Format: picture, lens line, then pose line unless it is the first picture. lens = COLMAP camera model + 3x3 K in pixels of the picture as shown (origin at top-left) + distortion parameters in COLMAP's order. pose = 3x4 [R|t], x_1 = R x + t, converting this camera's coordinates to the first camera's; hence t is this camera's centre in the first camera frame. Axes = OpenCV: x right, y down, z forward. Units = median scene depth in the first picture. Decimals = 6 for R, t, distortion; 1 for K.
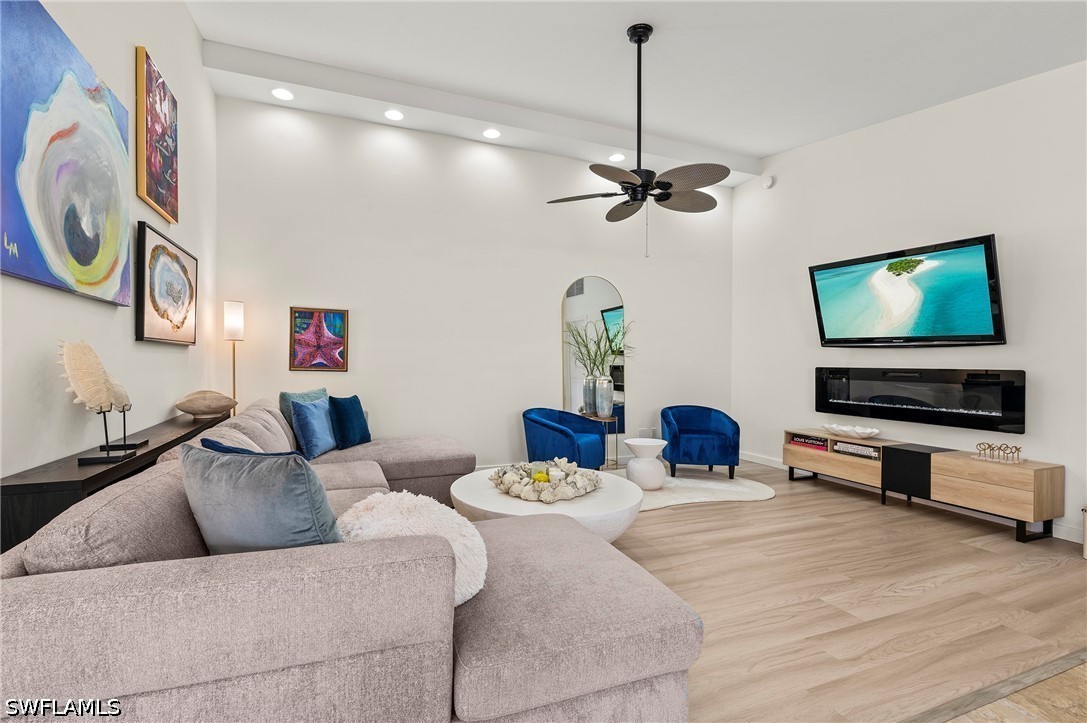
lens RADIAL K [[502.5, 0, 543.5], [0, 502.5, 361.5], [0, 0, 1]] dist [0.001587, 0.000544]
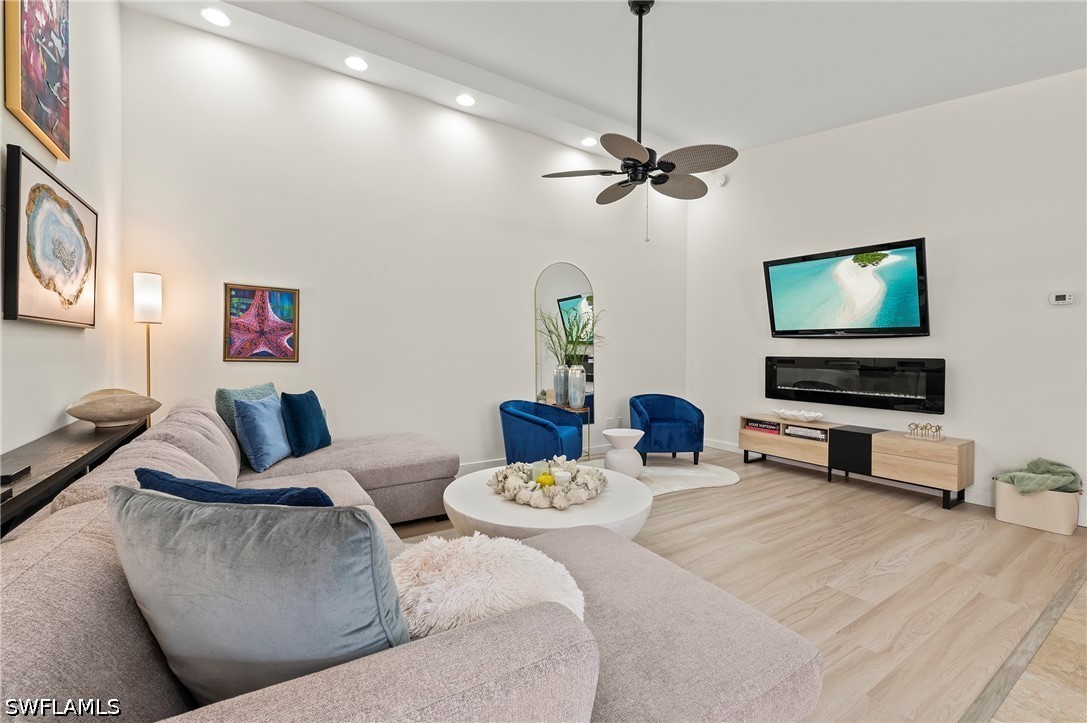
lens RADIAL K [[460.7, 0, 541.9], [0, 460.7, 355.8], [0, 0, 1]] dist [-0.008711, 0.000352]
pose [[0.979144, -0.001491, 0.203160, -0.158606], [-0.000520, 0.999951, 0.009842, 0.001218], [-0.203165, -0.009743, 0.979096, 0.176038]]
